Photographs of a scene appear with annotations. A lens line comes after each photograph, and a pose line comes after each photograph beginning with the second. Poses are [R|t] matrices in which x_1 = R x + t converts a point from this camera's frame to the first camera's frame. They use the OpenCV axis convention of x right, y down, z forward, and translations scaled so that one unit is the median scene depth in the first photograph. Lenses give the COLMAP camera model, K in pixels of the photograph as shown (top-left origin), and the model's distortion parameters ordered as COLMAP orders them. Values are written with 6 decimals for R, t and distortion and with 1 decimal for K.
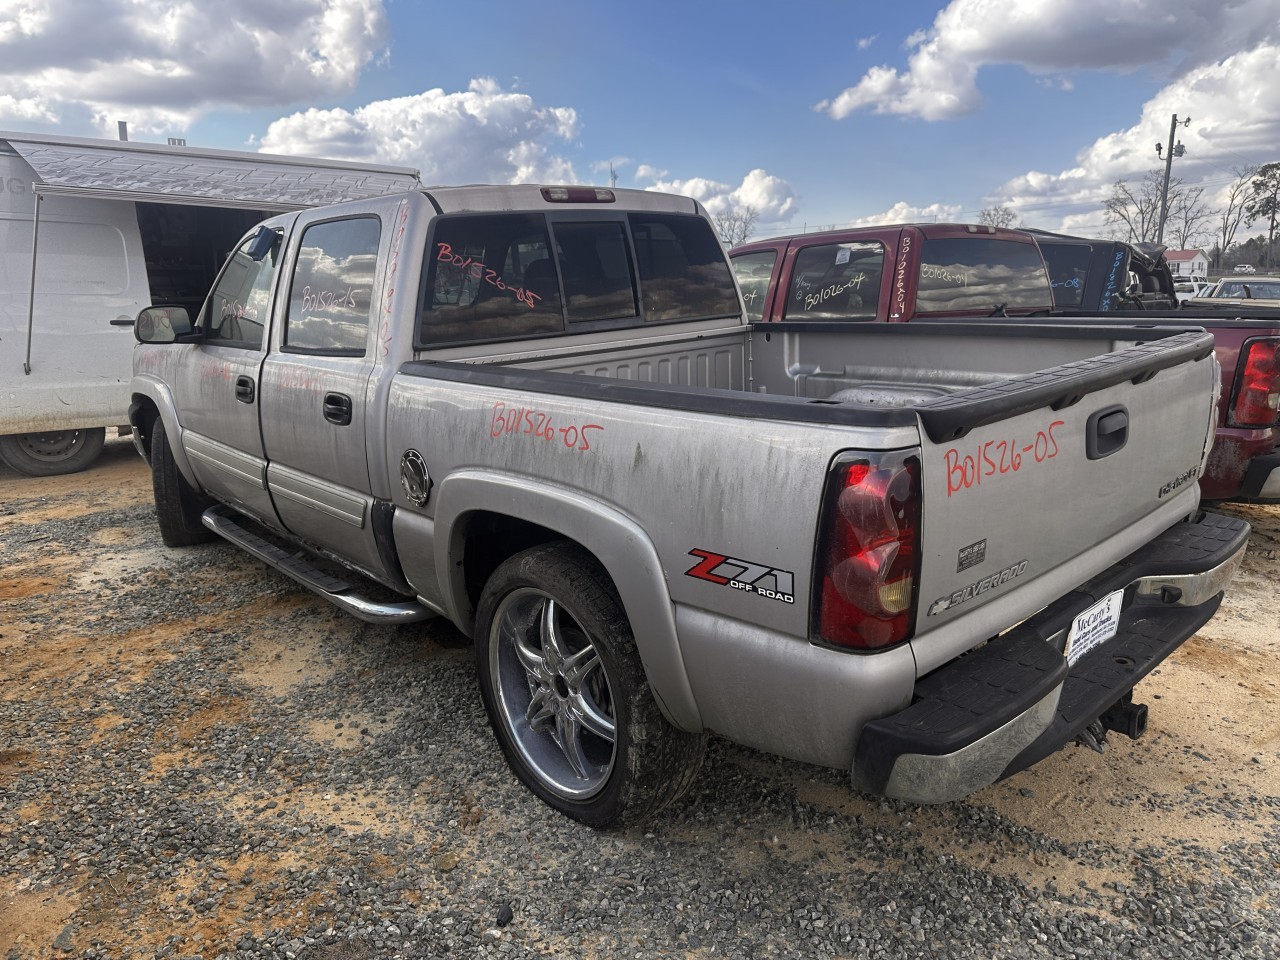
lens RADIAL K [[886.3, 0, 640.0], [0, 886.3, 480.0], [0, 0, 1]] dist [0.059667, -0.057779]
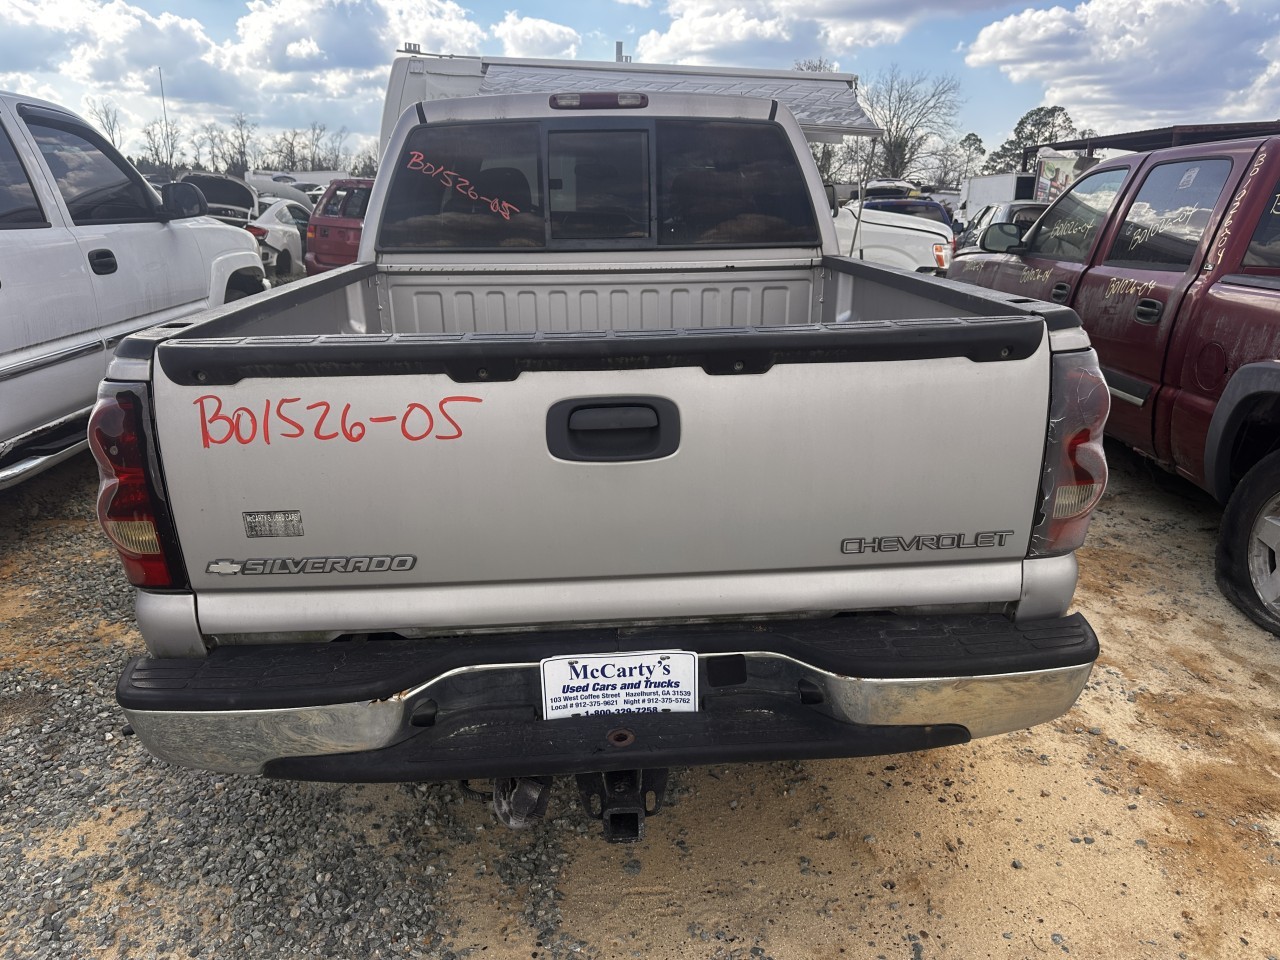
lens RADIAL K [[903.4, 0, 640.0], [0, 903.4, 480.0], [0, 0, 1]] dist [-0.000594, -0.008941]
pose [[0.786697, 0.221259, -0.576326, 0.818874], [-0.170501, 0.975126, 0.141626, -0.102016], [0.593327, -0.013153, 0.804854, 0.359055]]
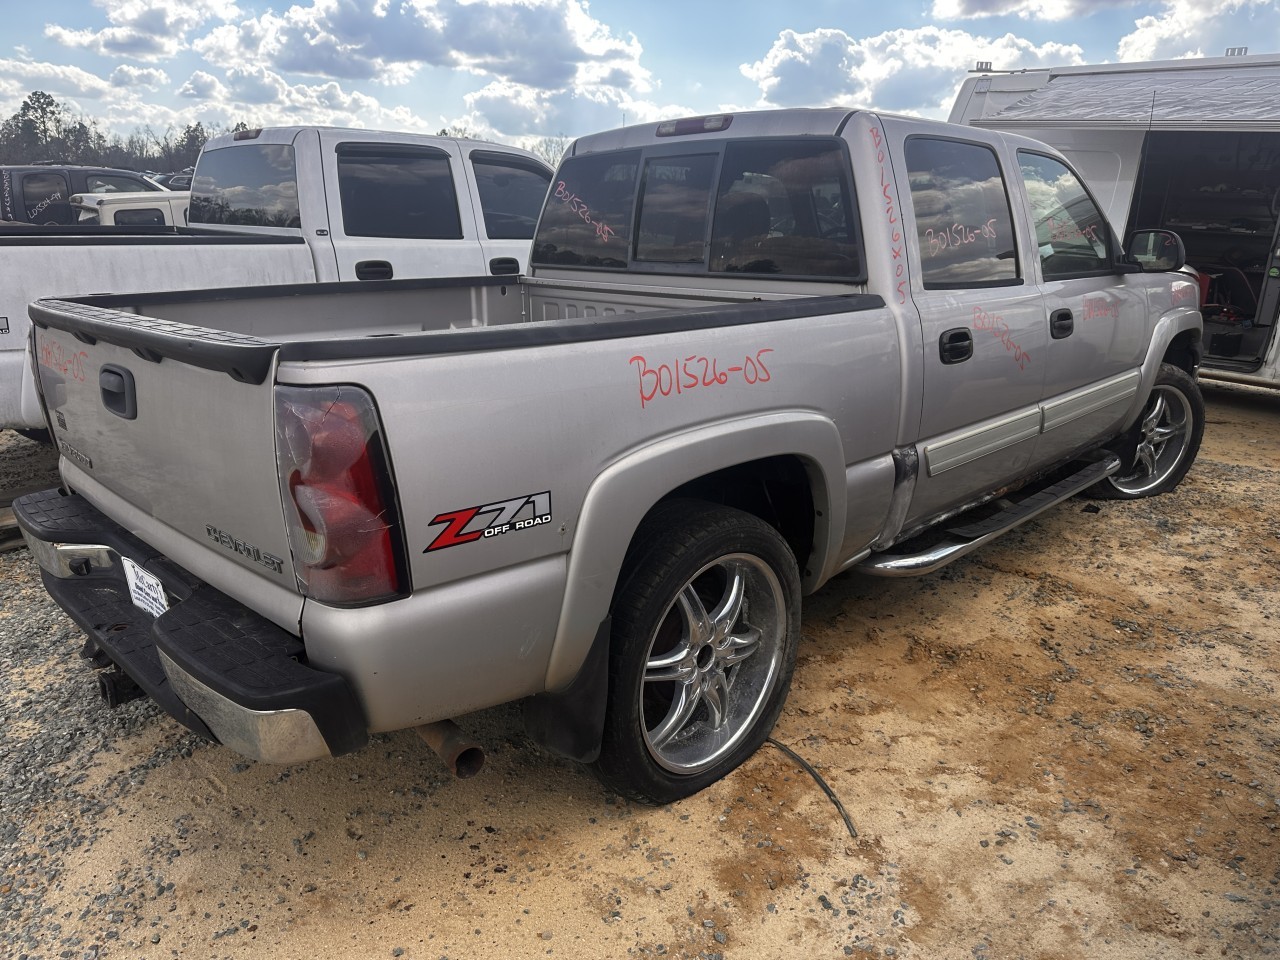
lens RADIAL K [[903.4, 0, 640.0], [0, 903.4, 480.0], [0, 0, 1]] dist [-0.000594, -0.008941]
pose [[0.071070, 0.316992, -0.945762, 1.285351], [-0.236069, 0.926568, 0.292820, -0.329674], [0.969134, 0.202455, 0.140683, 1.219460]]
